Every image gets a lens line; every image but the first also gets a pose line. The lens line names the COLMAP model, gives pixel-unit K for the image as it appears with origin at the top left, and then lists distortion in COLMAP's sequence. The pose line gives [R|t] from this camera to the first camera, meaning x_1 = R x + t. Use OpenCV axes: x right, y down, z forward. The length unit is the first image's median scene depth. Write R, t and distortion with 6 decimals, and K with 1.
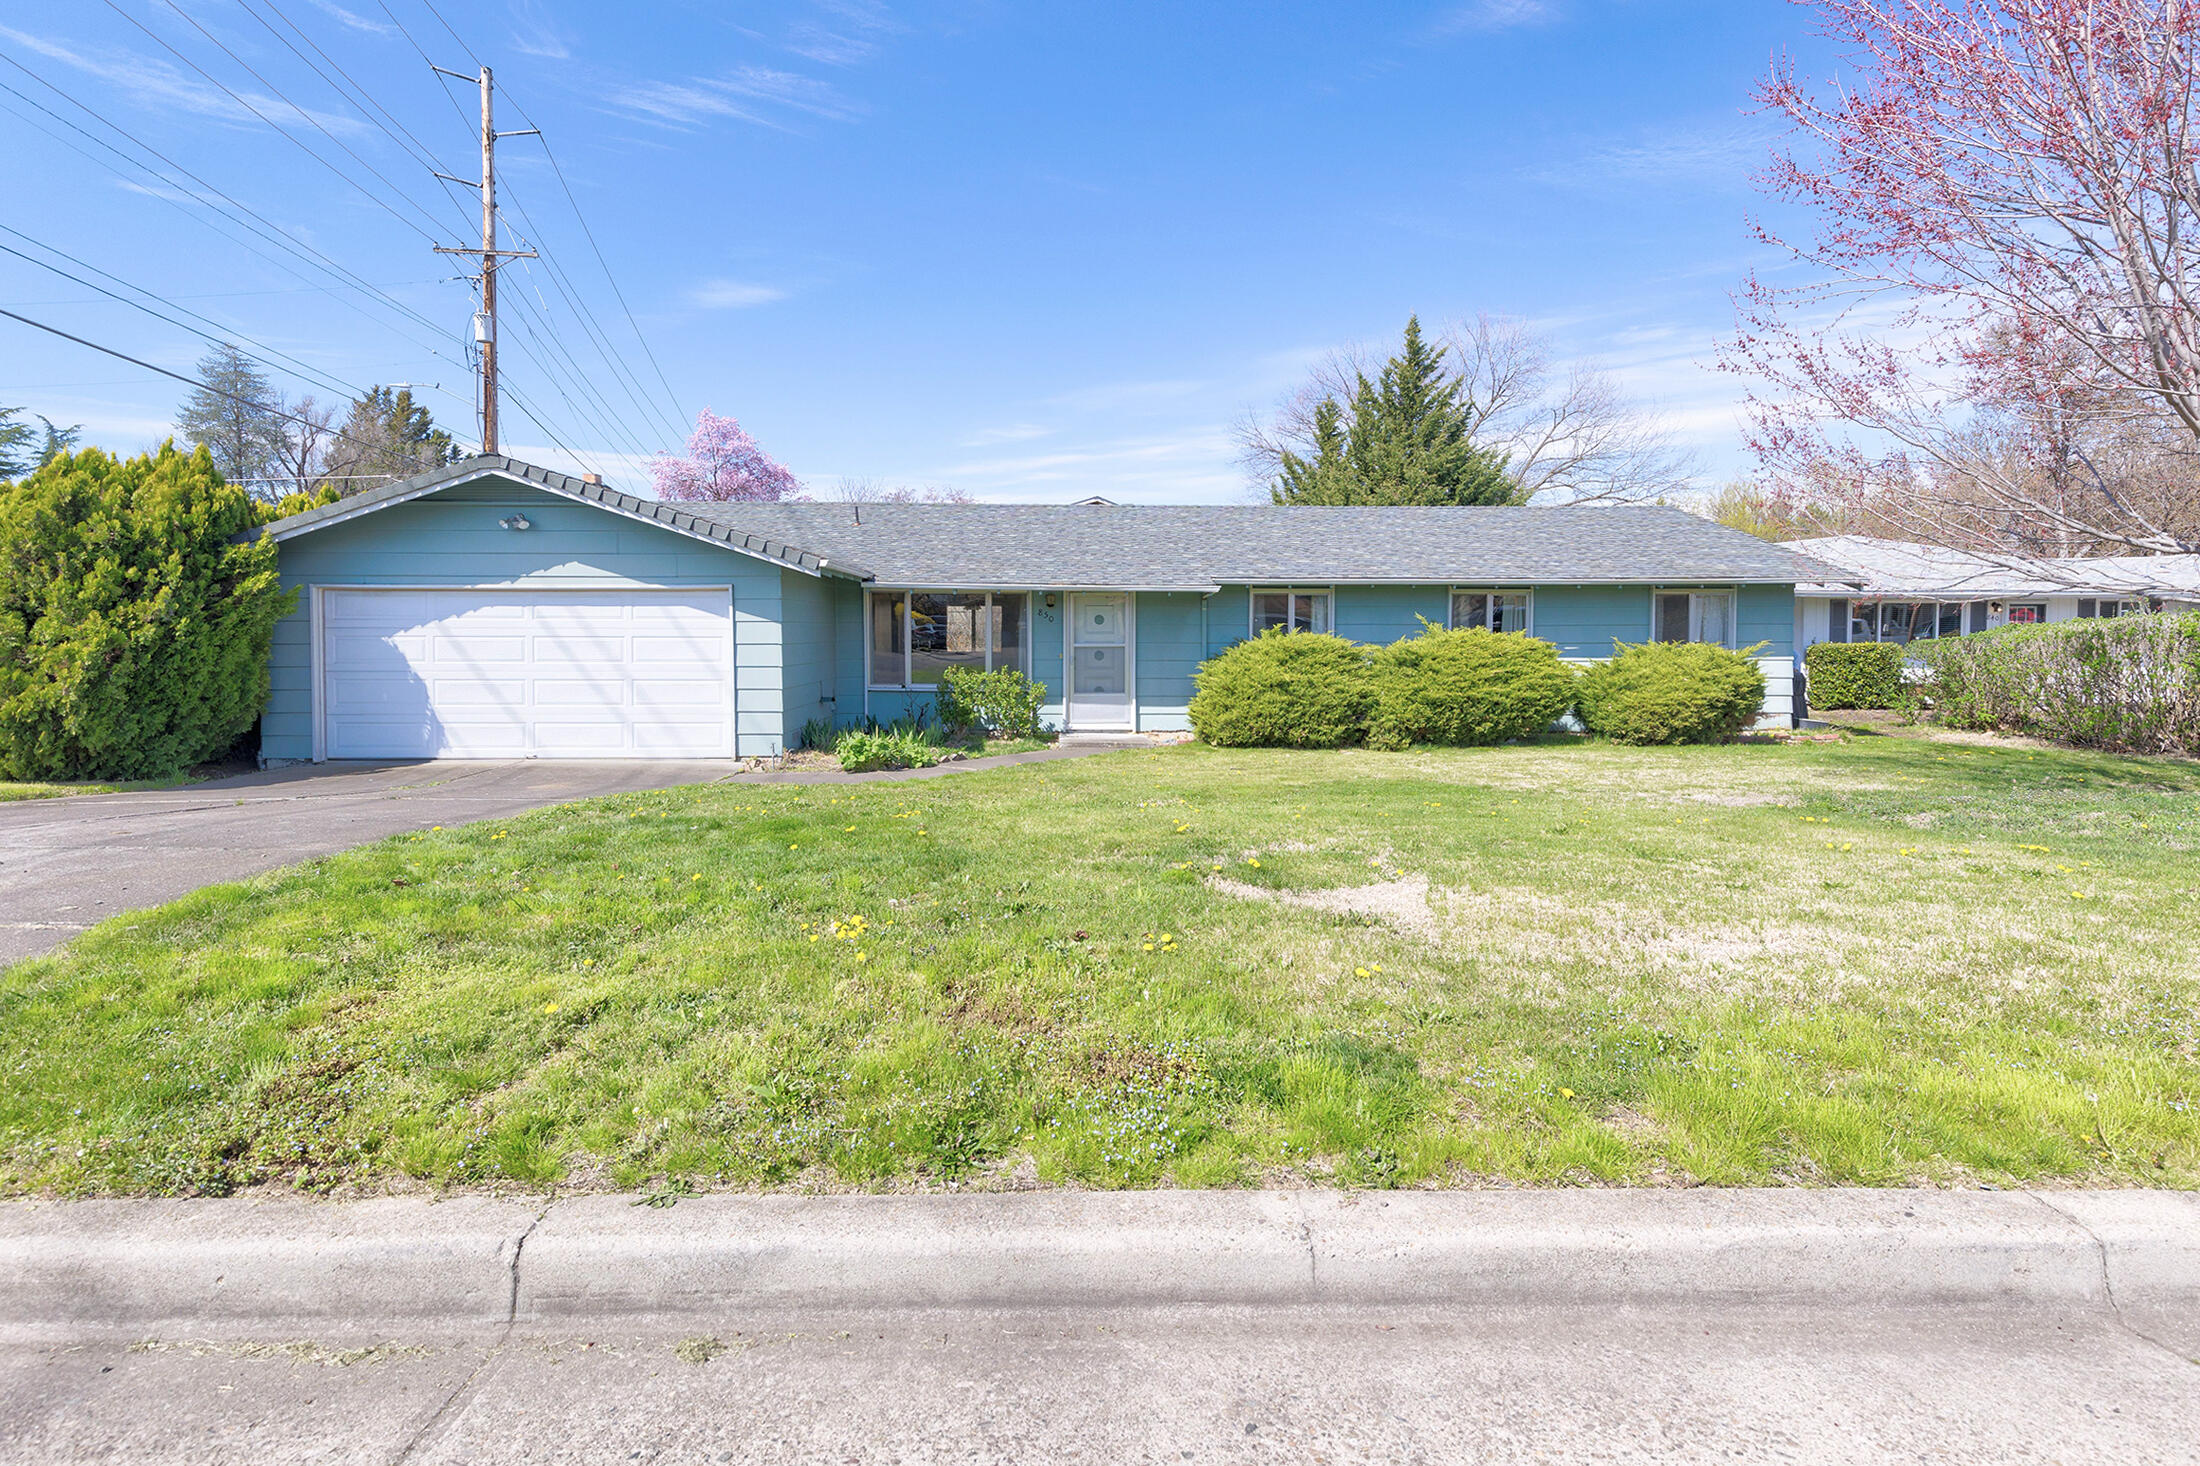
lens RADIAL K [[989.0, 0, 1064.2], [0, 989.0, 673.3], [0, 0, 1]] dist [0.004495, 0.000142]
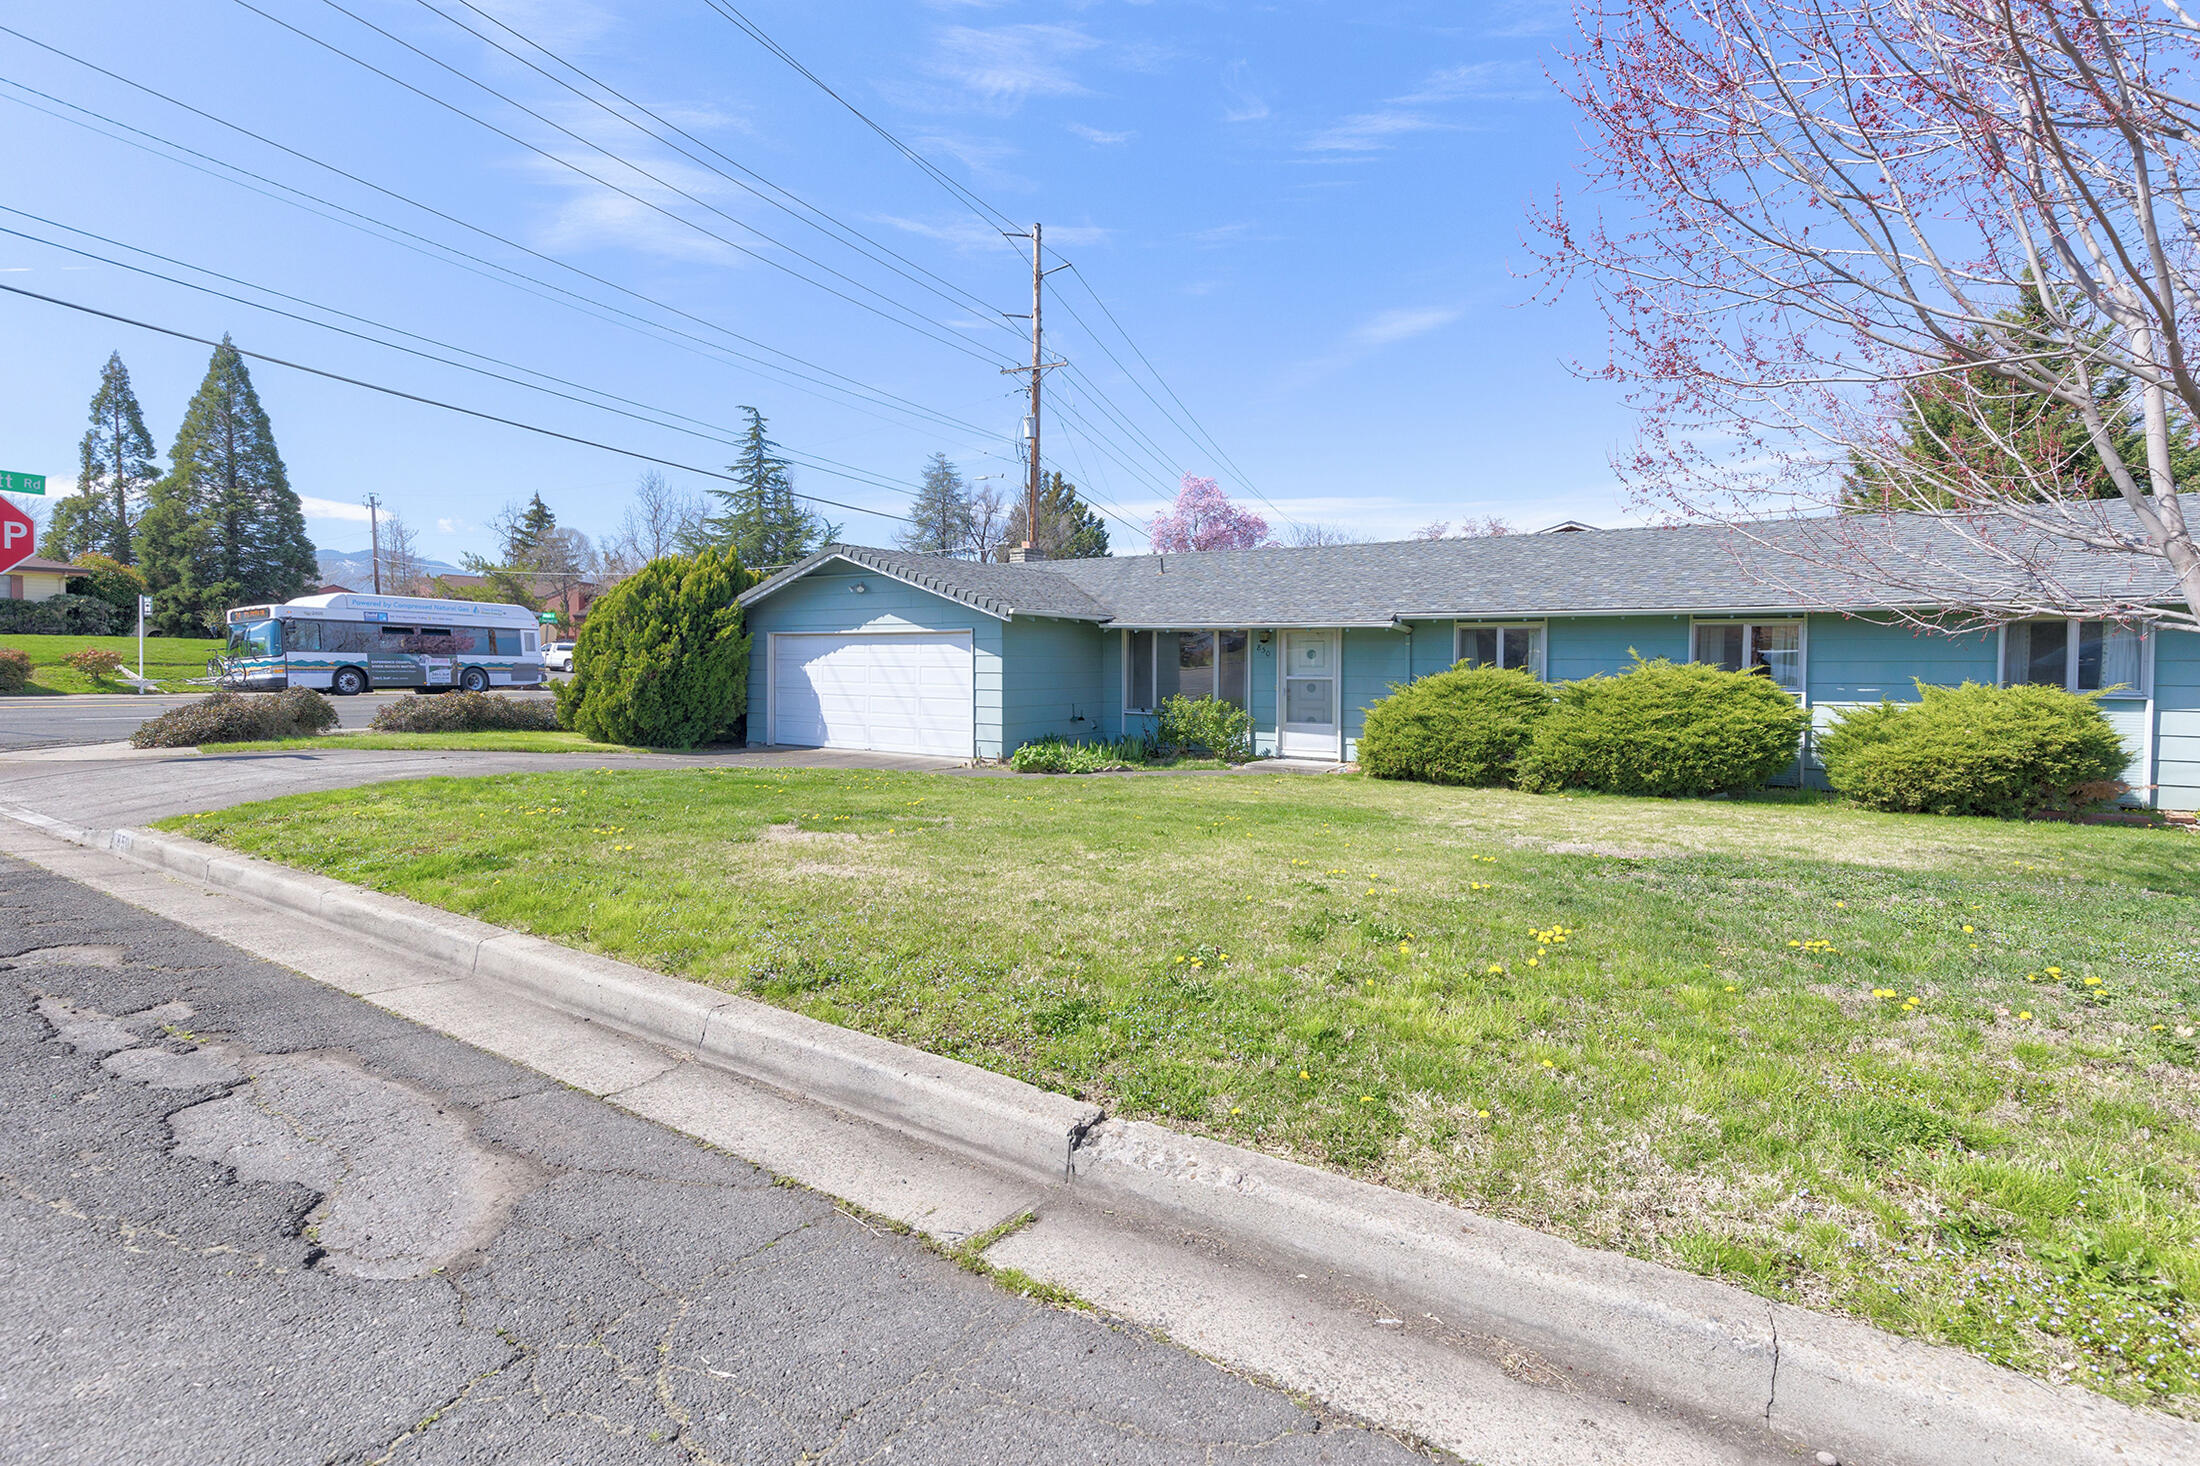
lens RADIAL K [[961.4, 0, 1120.4], [0, 961.4, 718.2], [0, 0, 1]] dist [0.002671, 0.000032]
pose [[0.845633, 0.035957, -0.532552, 0.468219], [-0.028668, 0.999348, 0.021953, -0.002150], [0.532994, -0.003297, 0.846113, 0.005466]]
